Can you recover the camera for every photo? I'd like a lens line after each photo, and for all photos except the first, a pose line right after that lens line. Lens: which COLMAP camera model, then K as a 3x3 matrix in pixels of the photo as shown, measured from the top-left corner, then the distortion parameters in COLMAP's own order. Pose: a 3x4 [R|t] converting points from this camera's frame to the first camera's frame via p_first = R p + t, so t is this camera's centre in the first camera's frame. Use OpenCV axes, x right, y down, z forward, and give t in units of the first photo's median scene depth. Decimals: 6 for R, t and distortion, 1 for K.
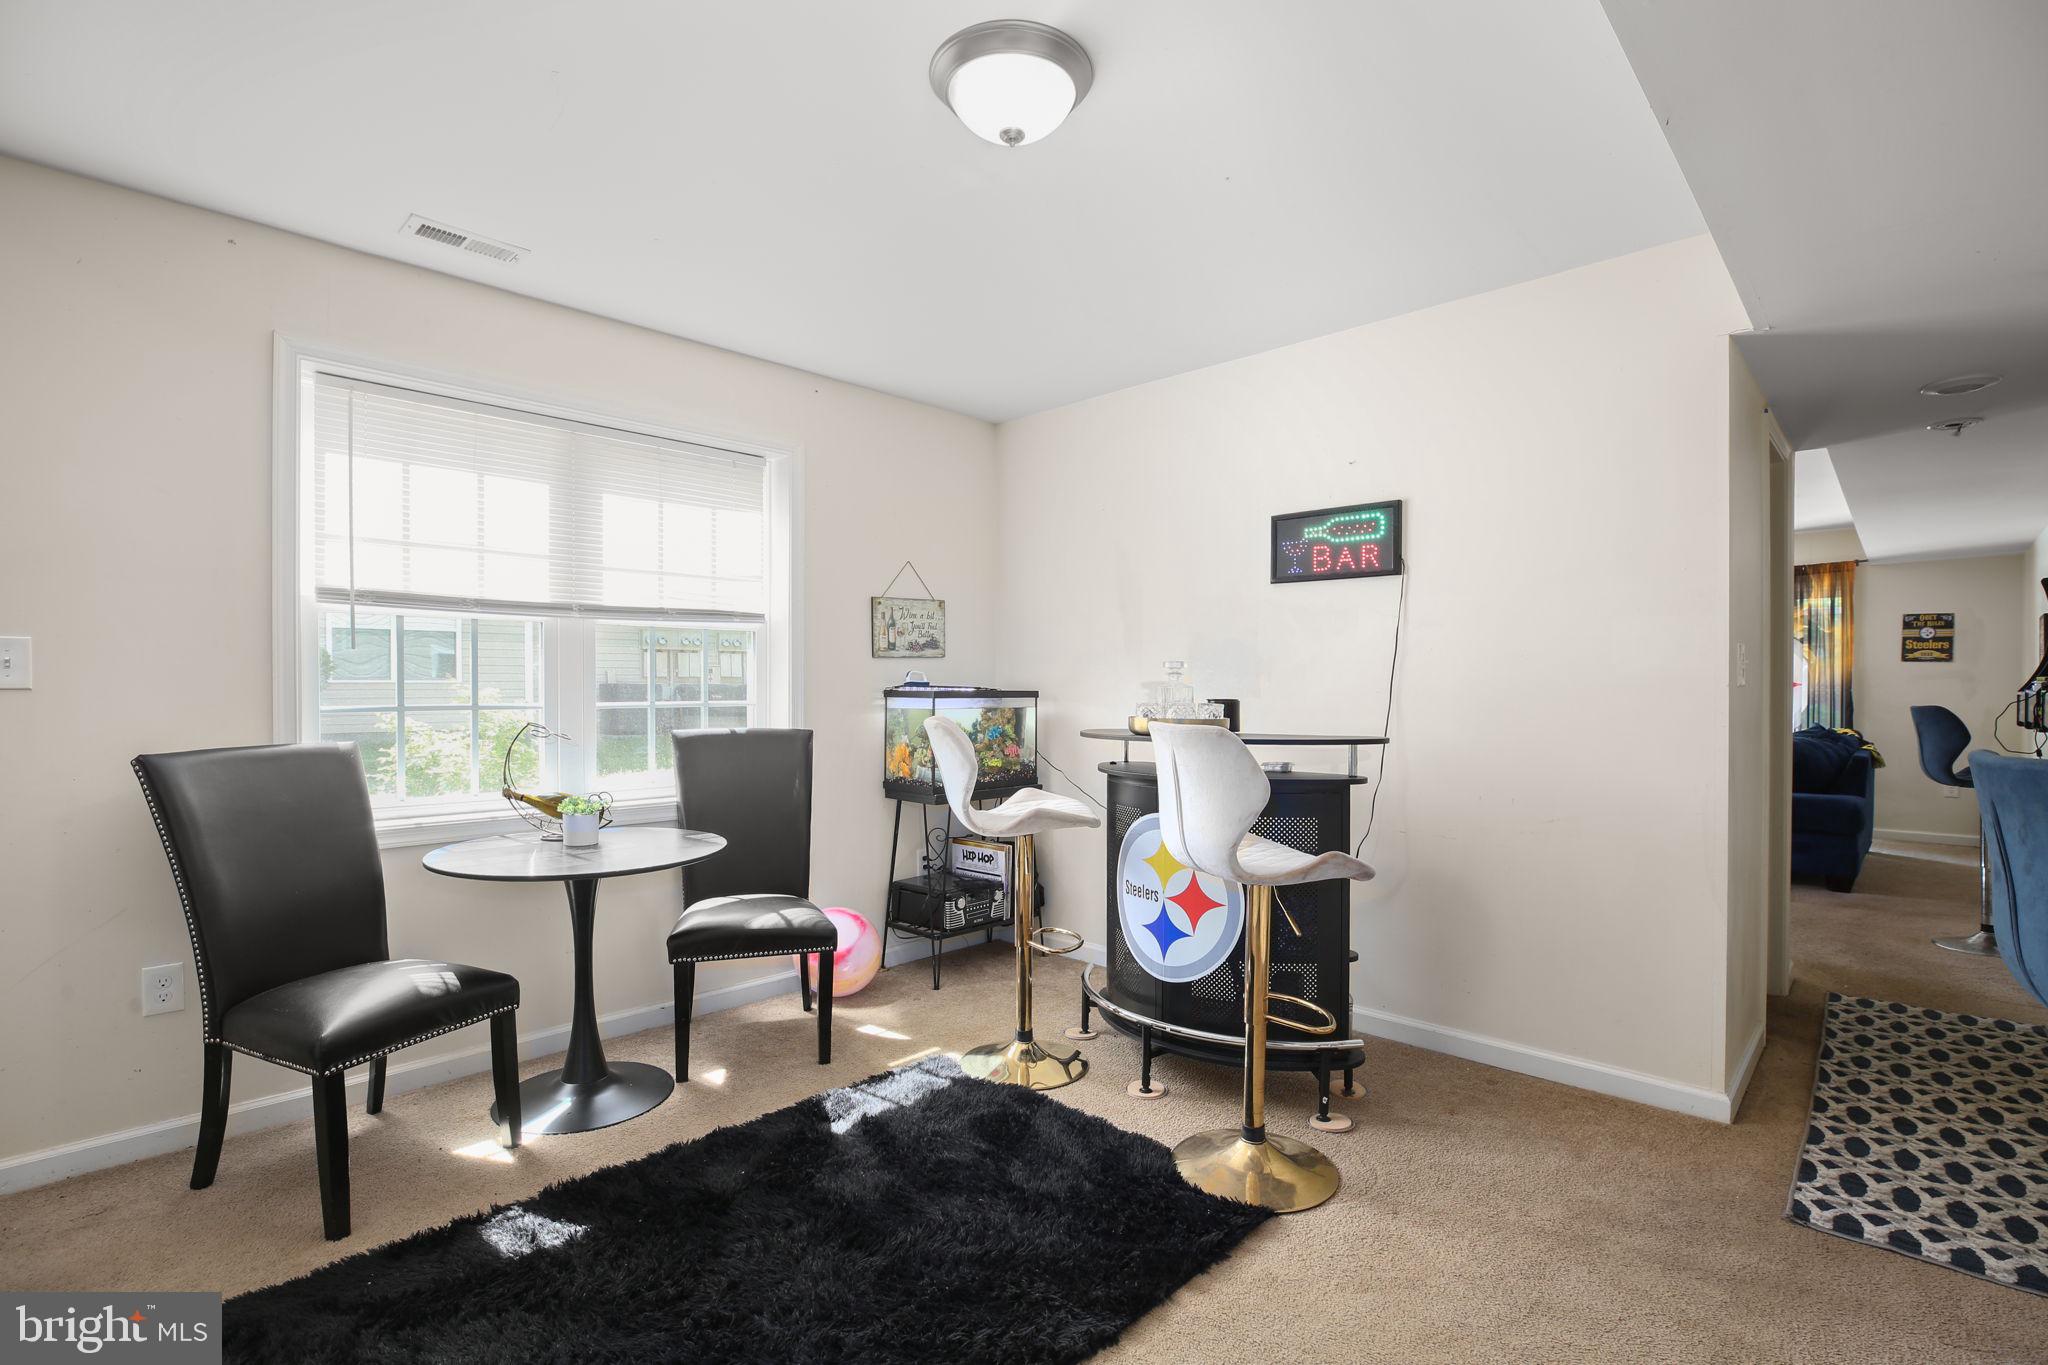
lens RADIAL K [[983.4, 0, 1021.0], [0, 983.4, 692.6], [0, 0, 1]] dist [-0.002360, -0.000056]
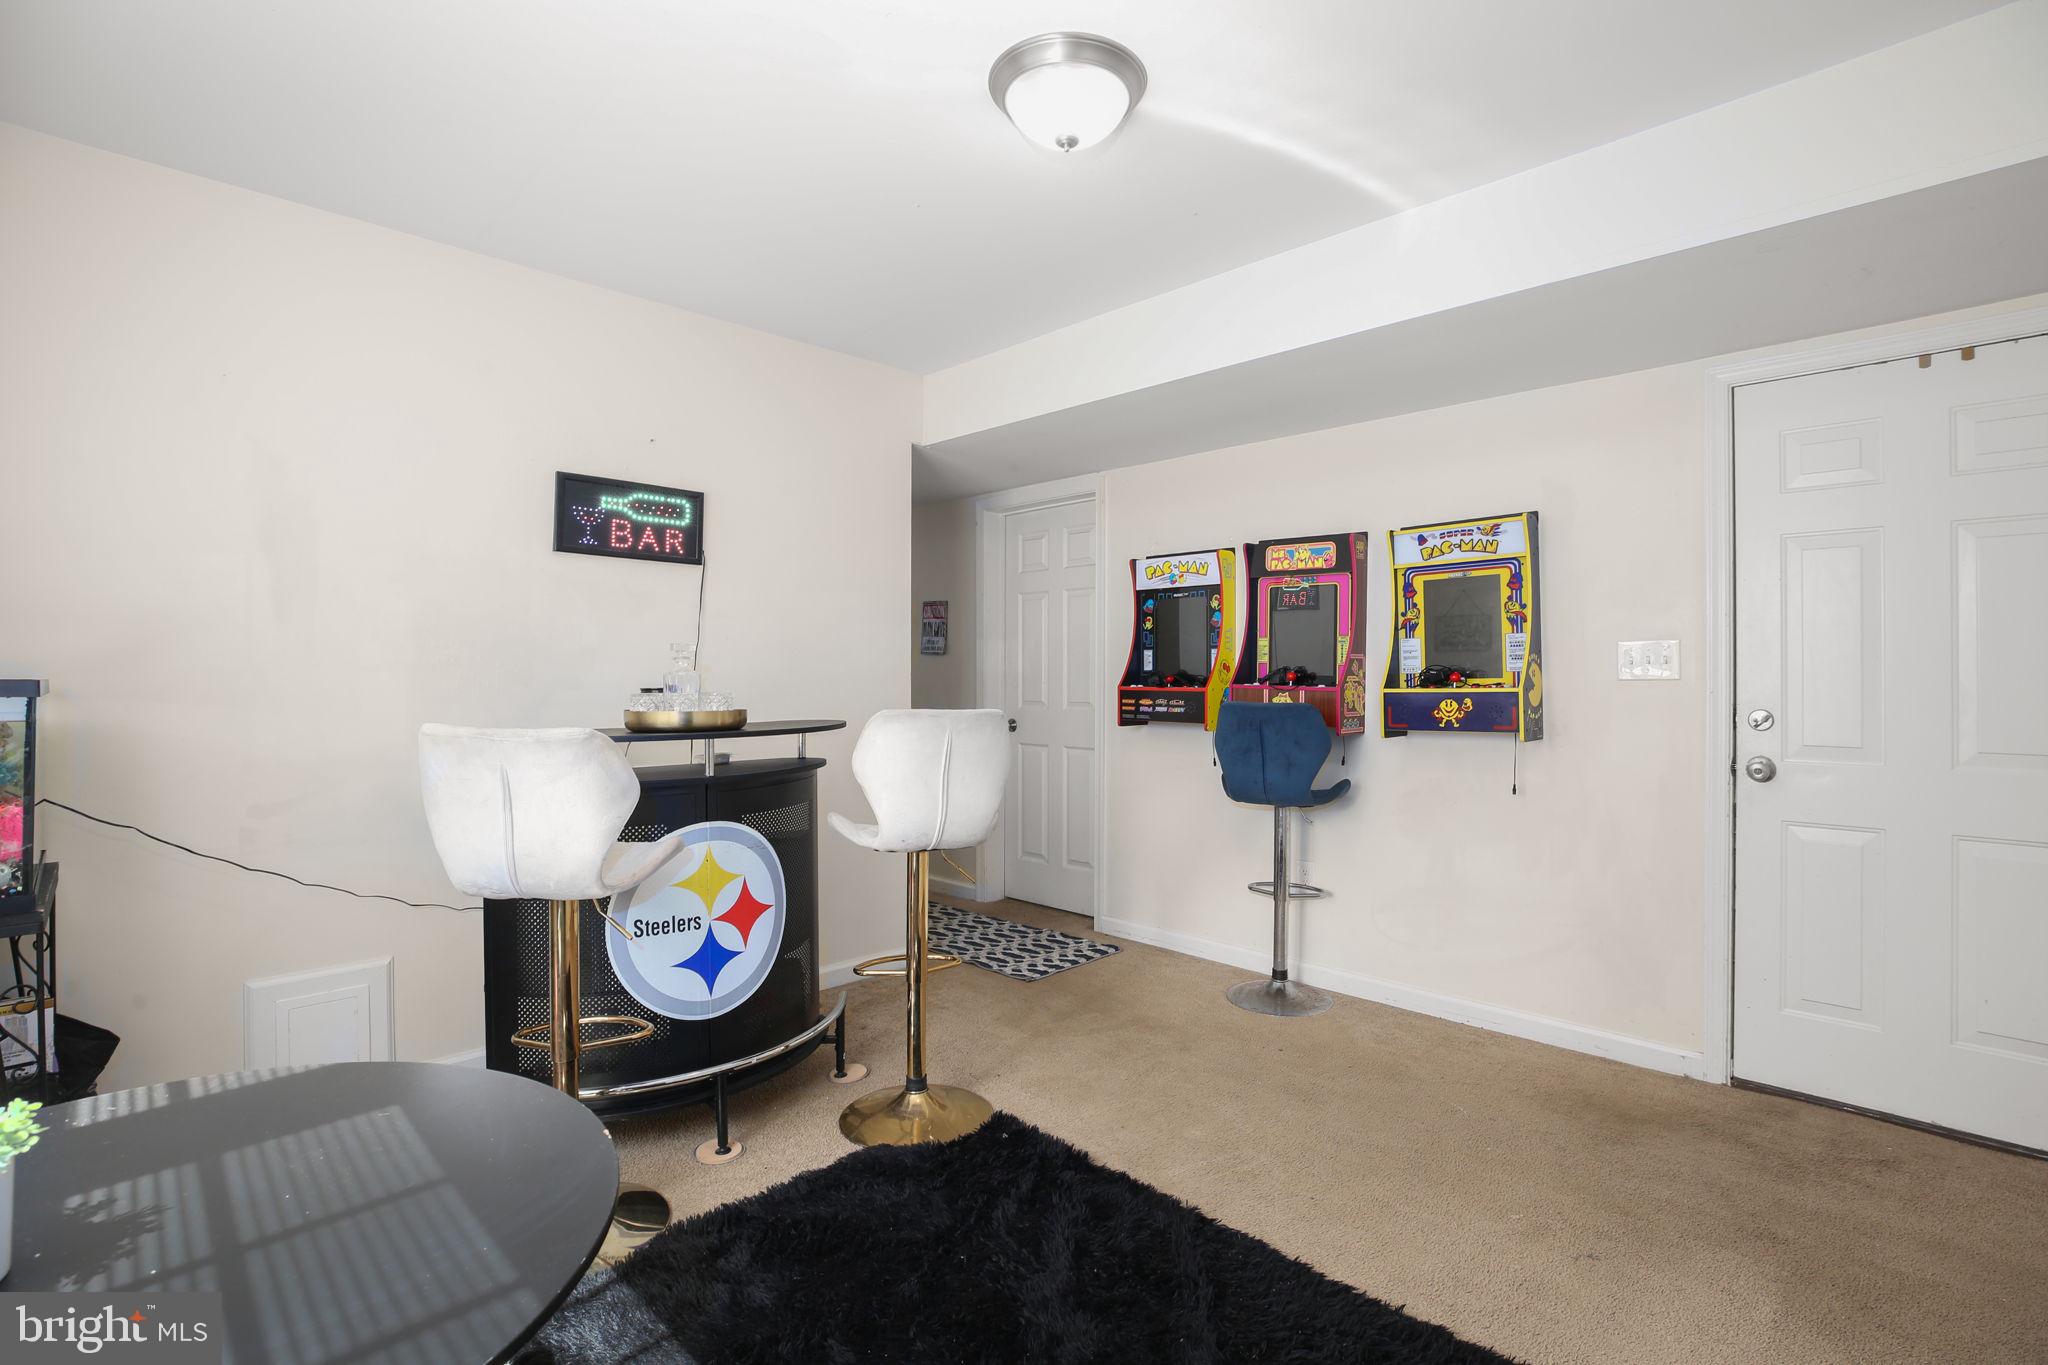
lens RADIAL K [[983.4, 0, 1021.0], [0, 983.4, 692.6], [0, 0, 1]] dist [-0.002360, -0.000056]
pose [[0.013656, -0.009147, 0.999865, -0.689791], [0.012512, 0.999881, 0.008977, 0.007946], [-0.999828, 0.012388, 0.013768, 0.712012]]
